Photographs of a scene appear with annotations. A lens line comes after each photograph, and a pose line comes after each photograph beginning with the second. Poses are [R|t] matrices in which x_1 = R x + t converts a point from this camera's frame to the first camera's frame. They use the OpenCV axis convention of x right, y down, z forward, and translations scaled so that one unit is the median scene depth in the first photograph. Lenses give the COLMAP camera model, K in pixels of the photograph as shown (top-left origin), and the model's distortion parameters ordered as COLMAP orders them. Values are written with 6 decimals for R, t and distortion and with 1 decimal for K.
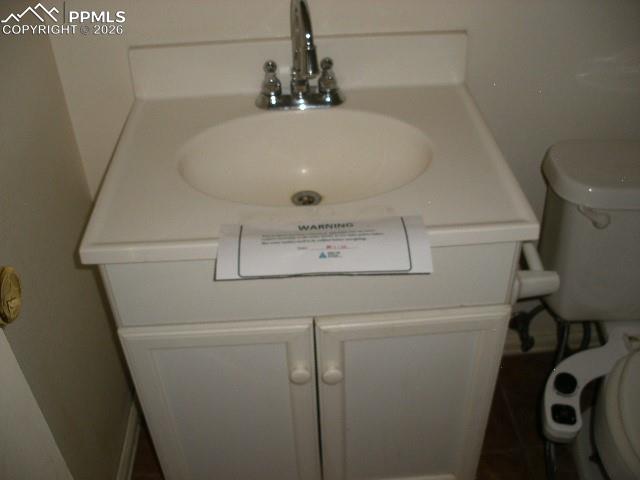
lens RADIAL K [[677.4, 0, 320.0], [0, 677.4, 240.0], [0, 0, 1]] dist [-0.223532, 0.277144]
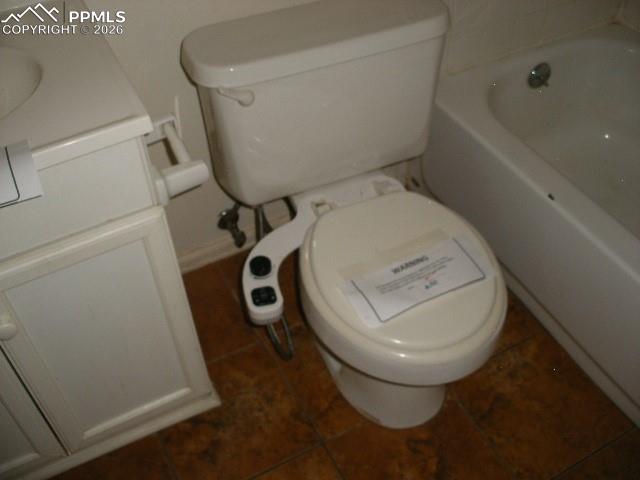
lens RADIAL K [[677.4, 0, 320.0], [0, 677.4, 240.0], [0, 0, 1]] dist [-0.223532, 0.277144]
pose [[0.909505, -0.288521, 0.299261, 0.167596], [0.253514, 0.955513, 0.150749, 0.050646], [-0.329442, -0.061240, 0.942188, 0.003386]]
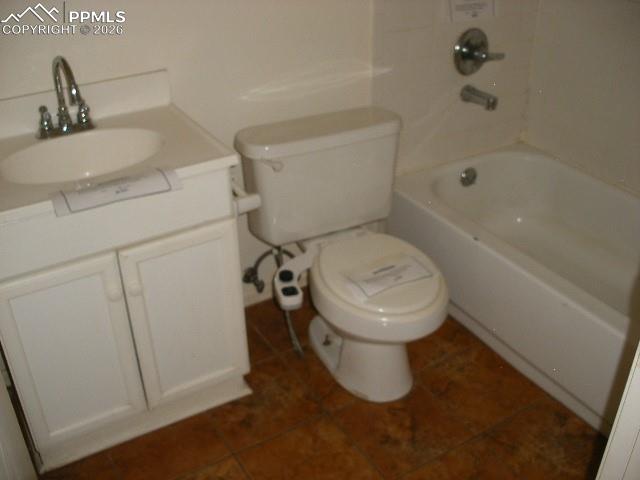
lens RADIAL K [[671.3, 0, 320.0], [0, 671.3, 240.0], [0, 0, 1]] dist [-0.201147, 0.003432]
pose [[0.883656, -0.219292, 0.413598, -0.185049], [0.273721, 0.958765, -0.076464, 0.291537], [-0.379775, 0.180779, 0.907243, -0.466711]]
